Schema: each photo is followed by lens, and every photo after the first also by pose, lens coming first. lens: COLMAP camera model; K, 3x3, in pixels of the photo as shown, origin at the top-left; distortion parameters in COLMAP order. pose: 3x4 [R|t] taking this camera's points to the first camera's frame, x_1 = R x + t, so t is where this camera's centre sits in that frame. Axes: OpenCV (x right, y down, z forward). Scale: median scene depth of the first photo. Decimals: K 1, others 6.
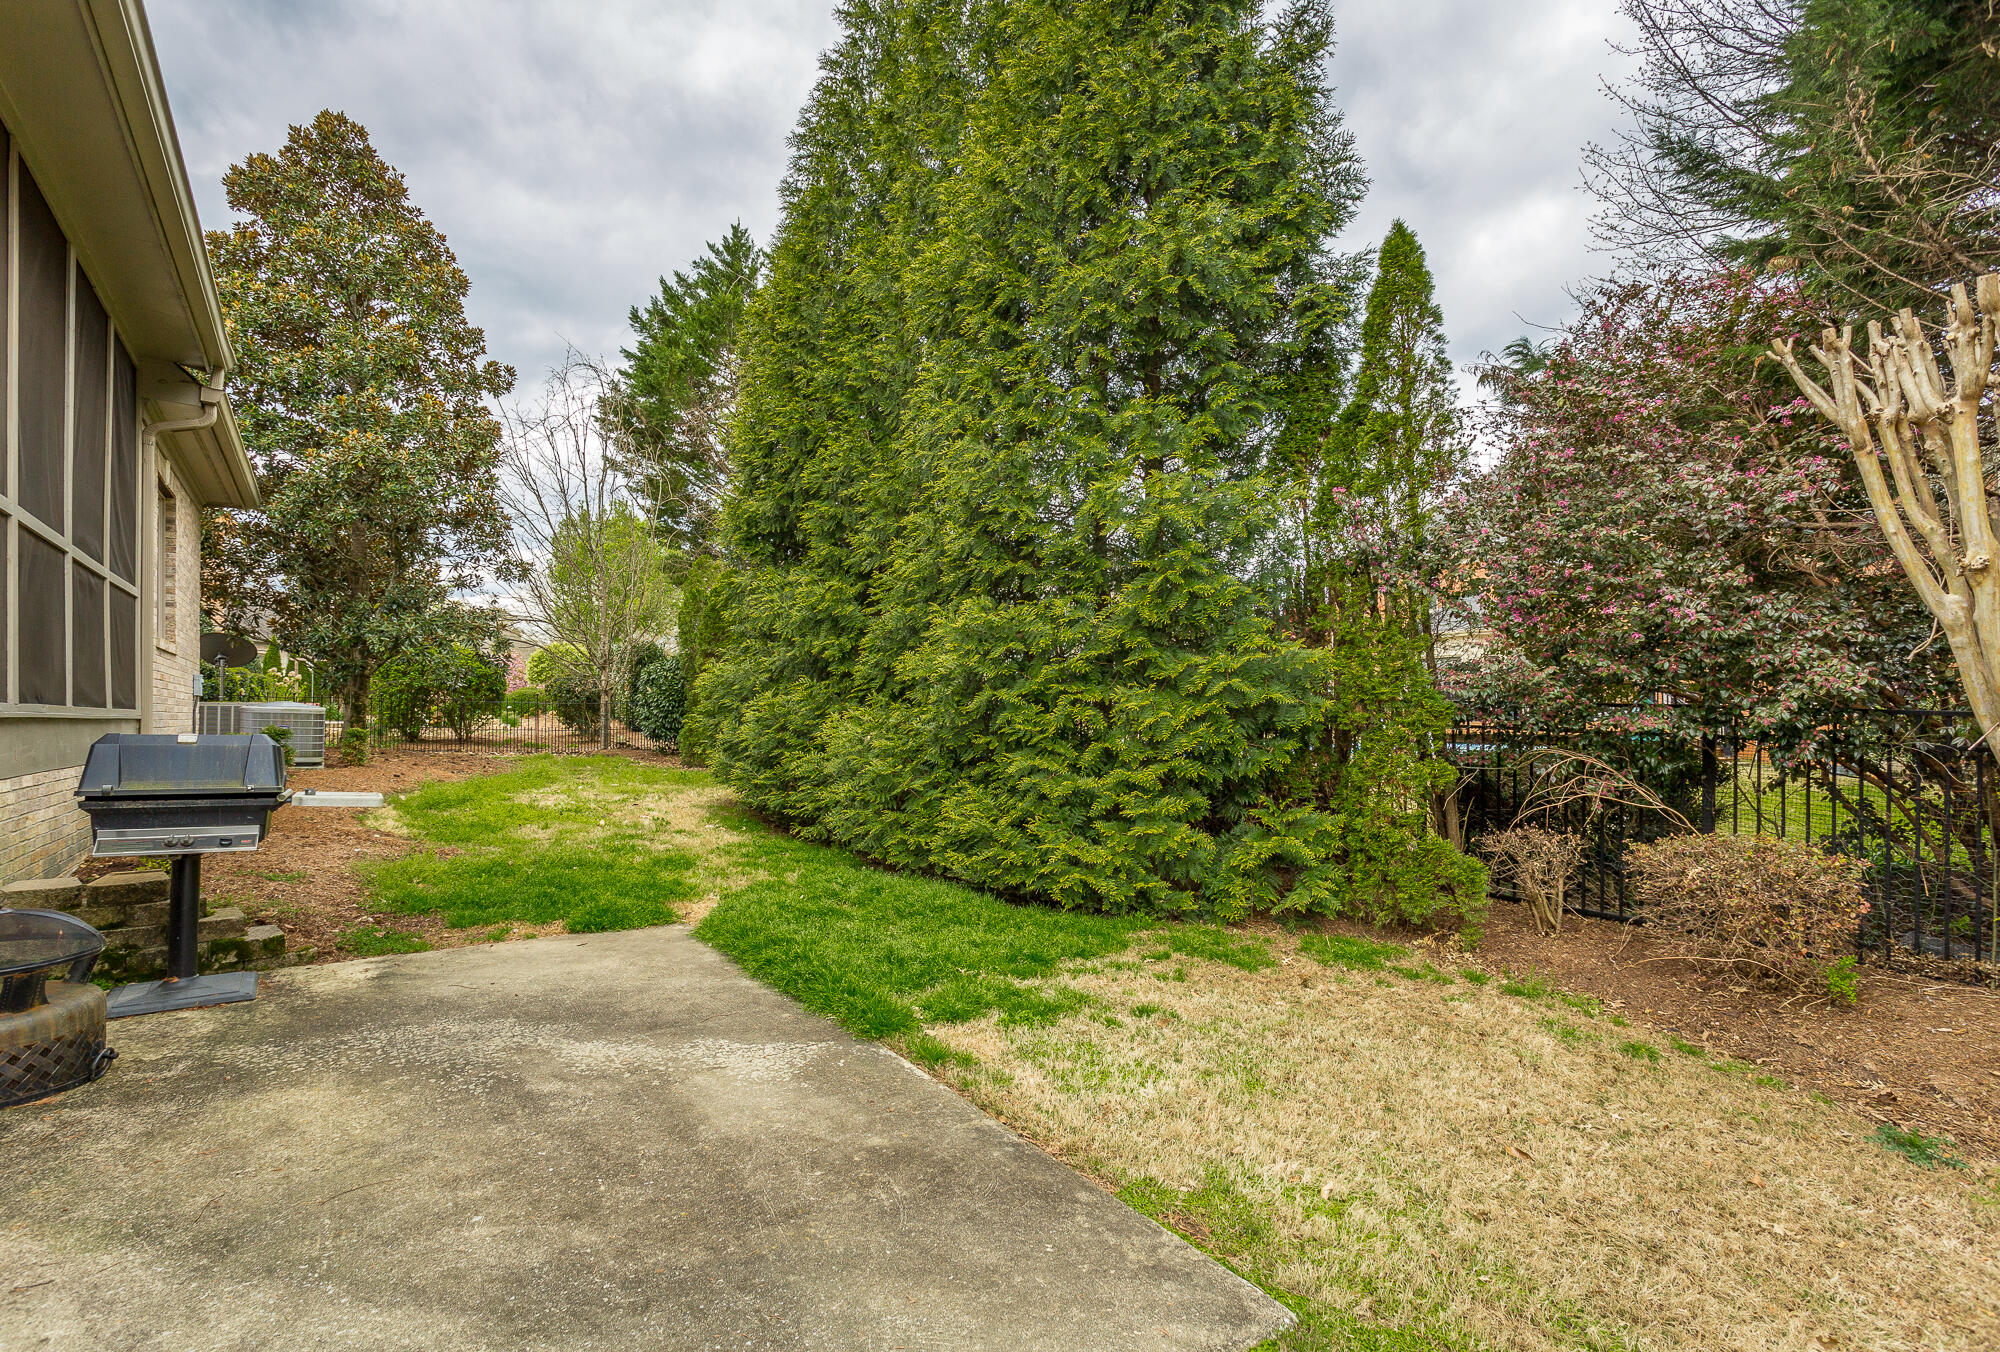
lens RADIAL K [[972.1, 0, 999.5], [0, 972.1, 722.7], [0, 0, 1]] dist [0.002186, 0.000528]
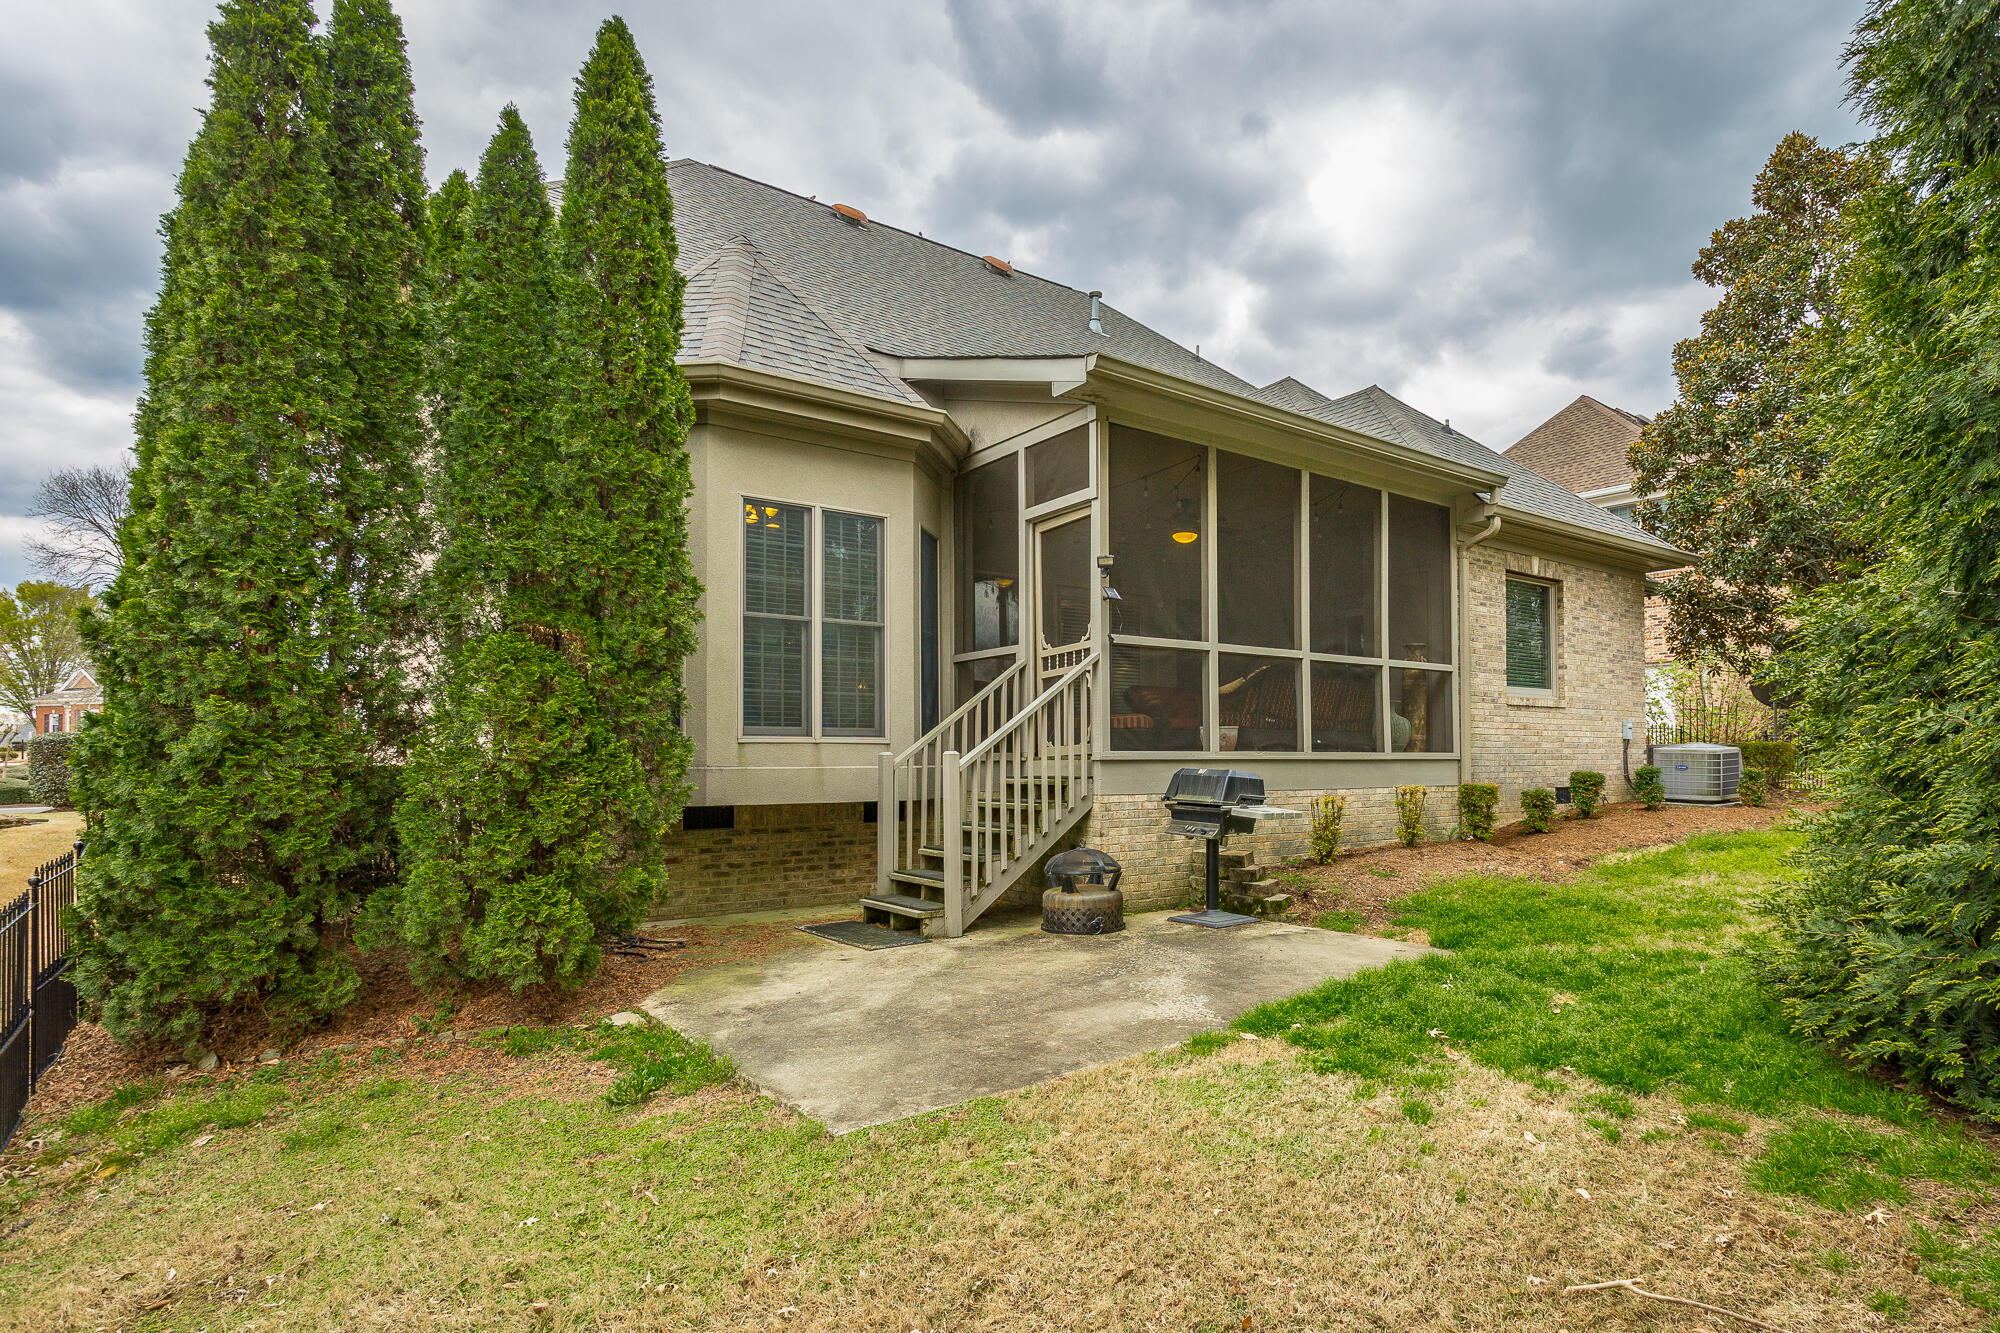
lens RADIAL K [[1012.7, 0, 999.6], [0, 1012.7, 754.2], [0, 0, 1]] dist [-0.000136, -0.000010]
pose [[0.011068, -0.007853, -0.999908, 1.498699], [0.007986, 0.999938, -0.007765, -0.007447], [0.999907, -0.007899, 0.011130, 0.936231]]
